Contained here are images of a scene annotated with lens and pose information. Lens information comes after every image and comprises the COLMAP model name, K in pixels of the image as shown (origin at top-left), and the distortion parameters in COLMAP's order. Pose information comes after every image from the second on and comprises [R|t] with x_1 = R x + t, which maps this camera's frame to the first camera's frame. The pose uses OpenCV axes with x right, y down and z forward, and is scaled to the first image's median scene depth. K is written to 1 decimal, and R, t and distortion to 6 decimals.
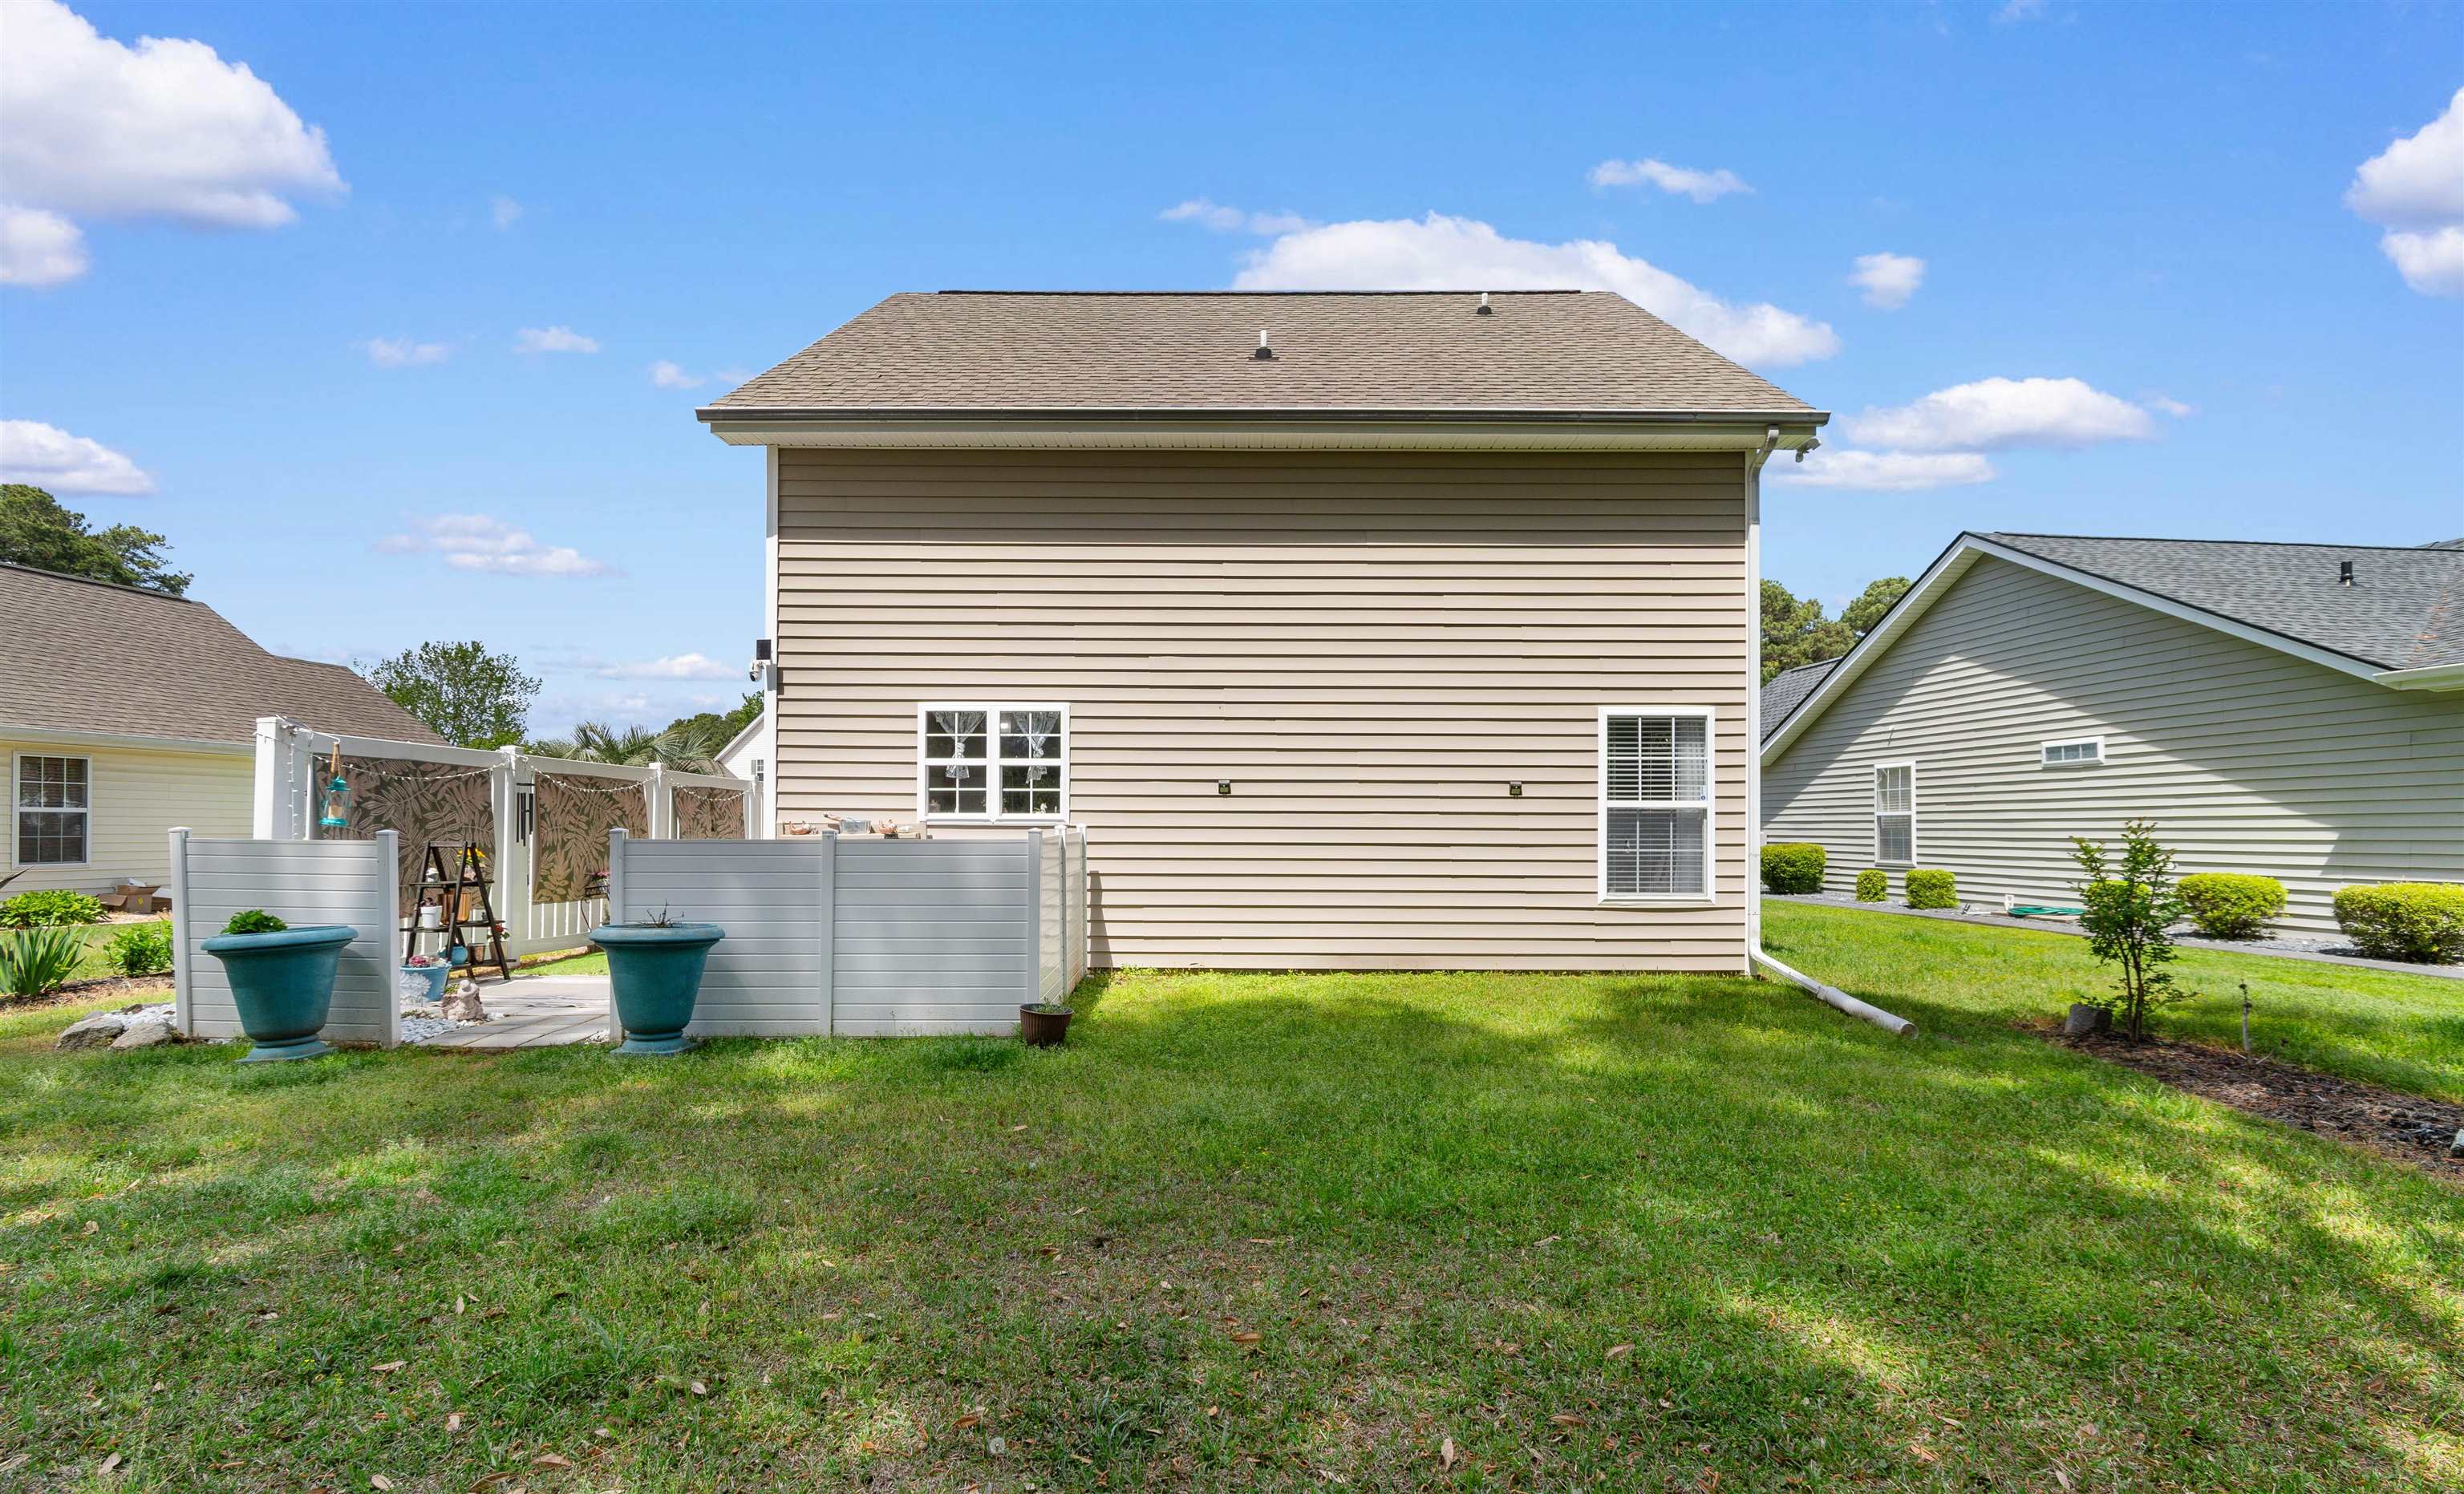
lens RADIAL K [[1152.5, 0, 1230.1], [0, 1152.5, 755.4], [0, 0, 1]] dist [0.001692, -0.000241]
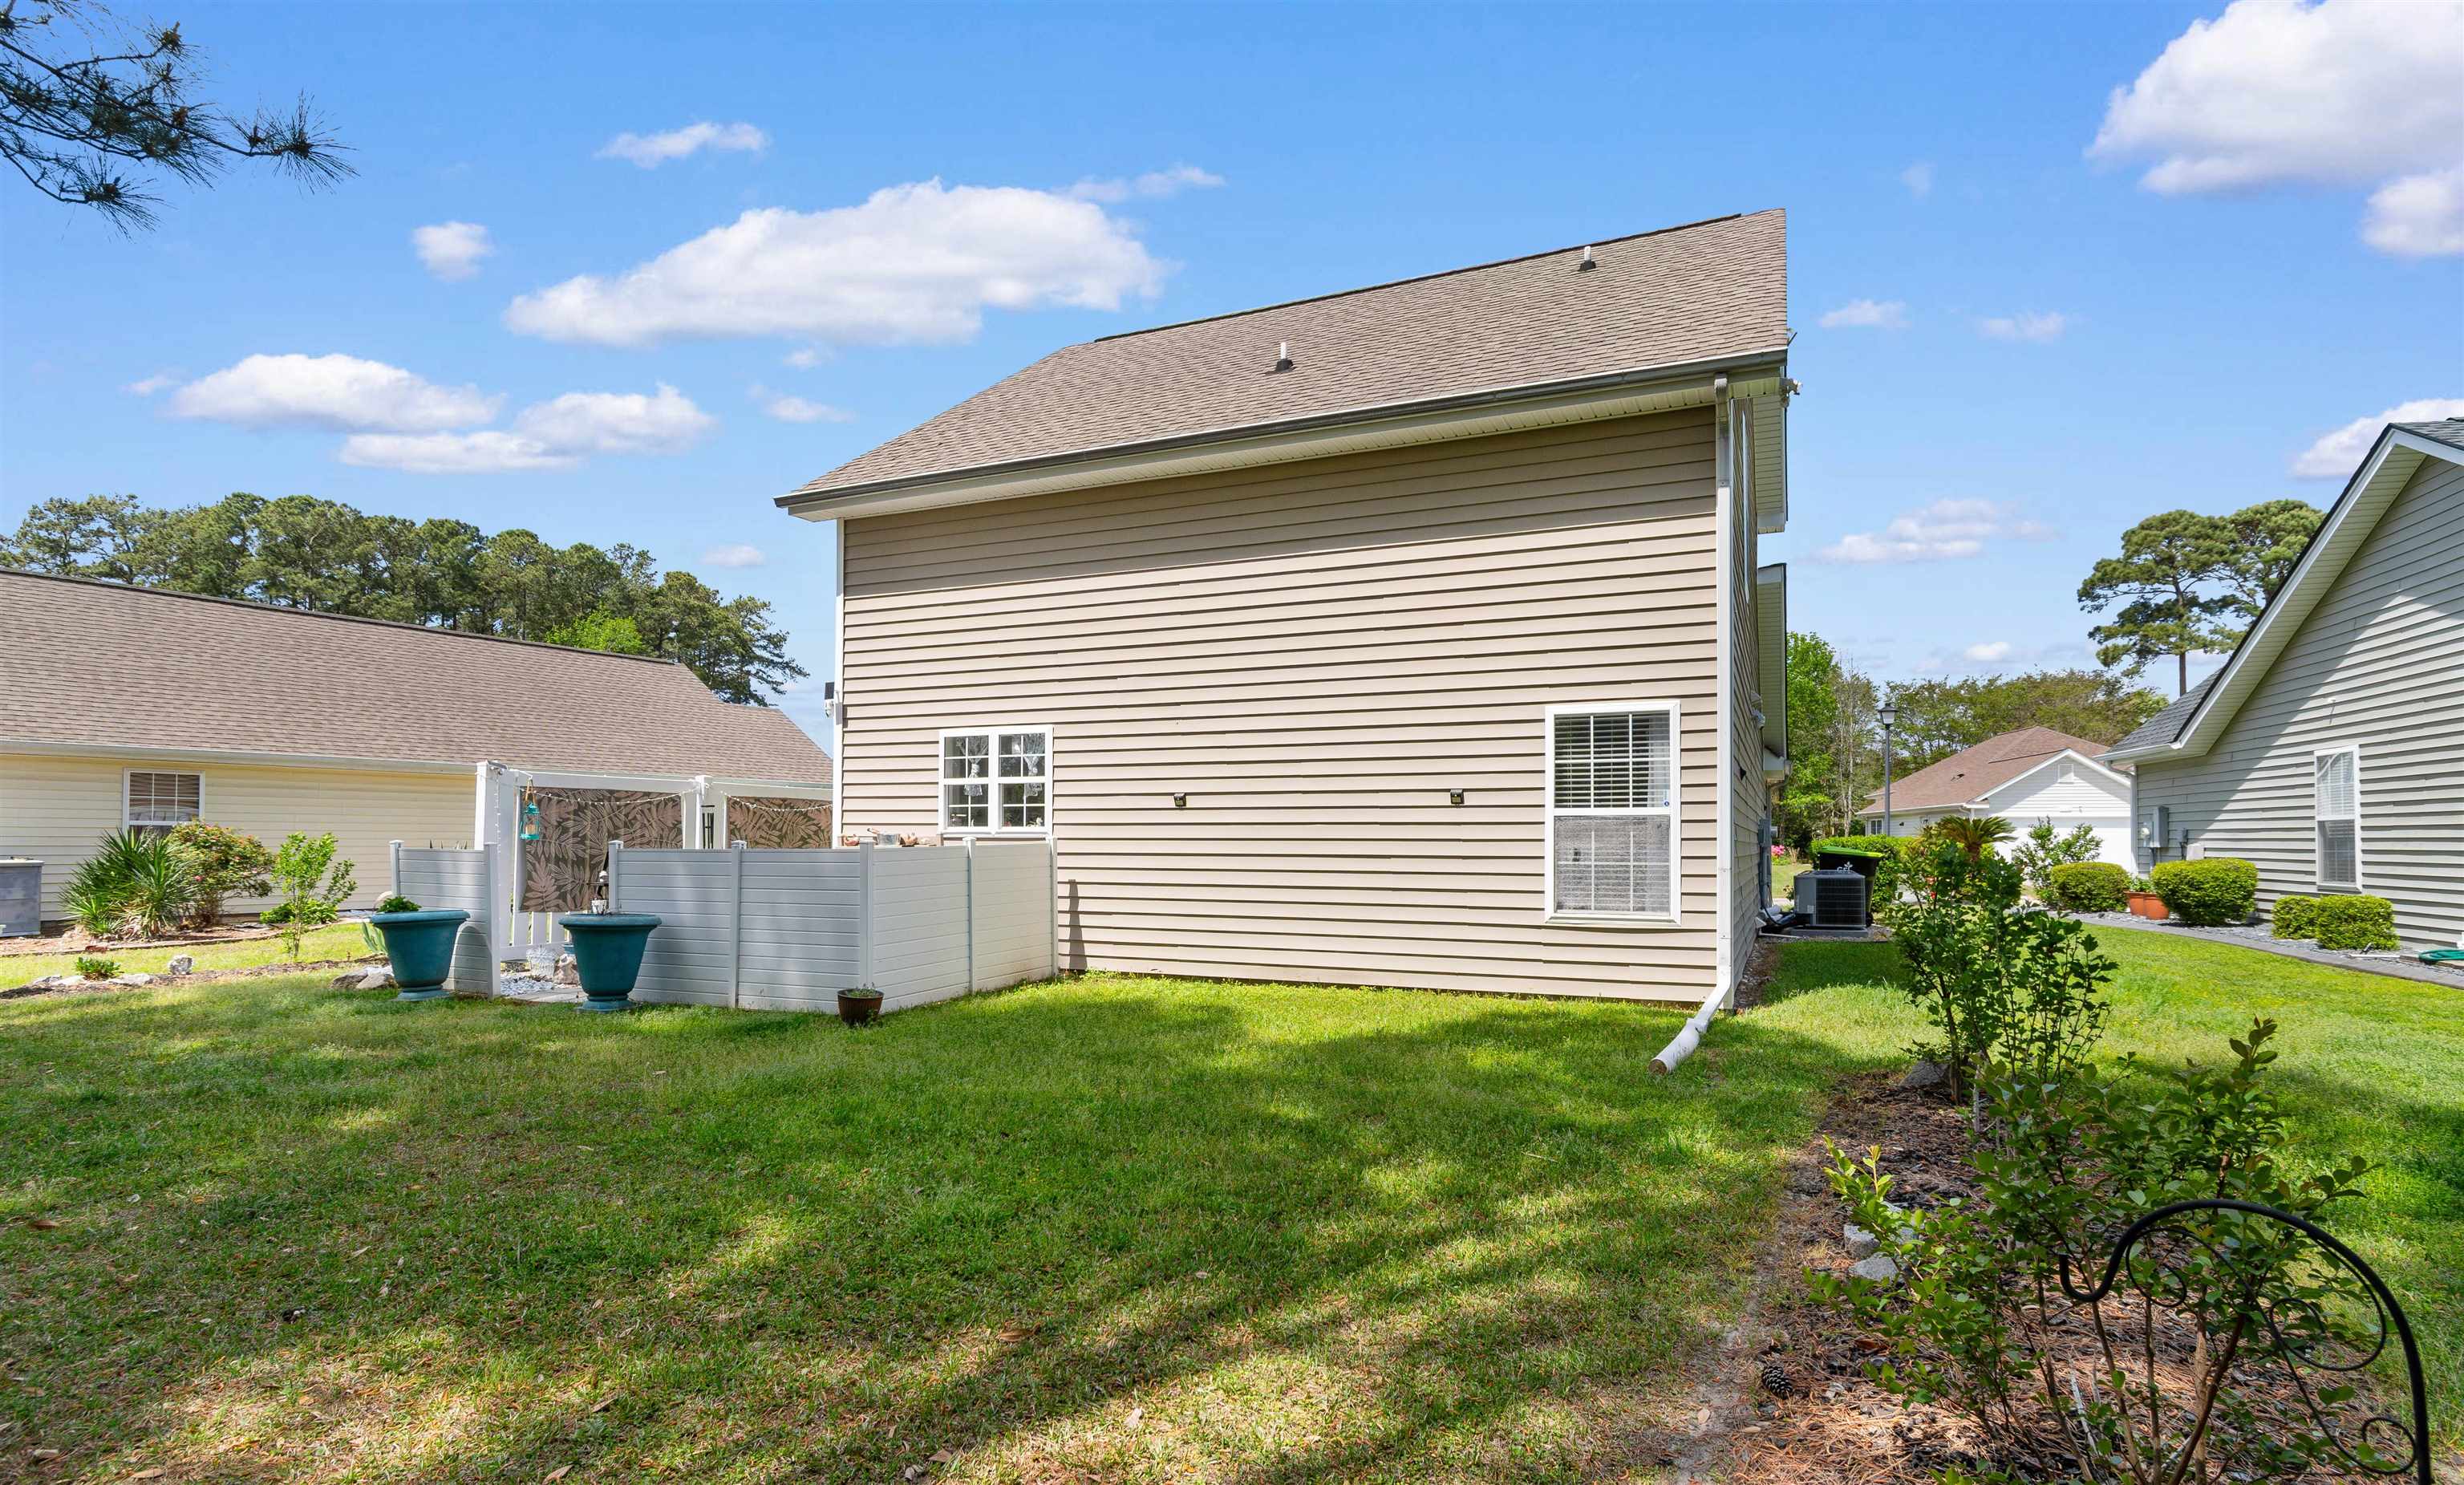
lens RADIAL K [[1251.7, 0, 1232.0], [0, 1251.7, 742.5], [0, 0, 1]] dist [-0.000584, -0.000117]
pose [[0.910360, -0.034331, -0.412391, 0.502870], [0.027927, 0.999378, -0.021546, 0.001295], [0.412874, 0.008098, 0.910752, -0.007288]]
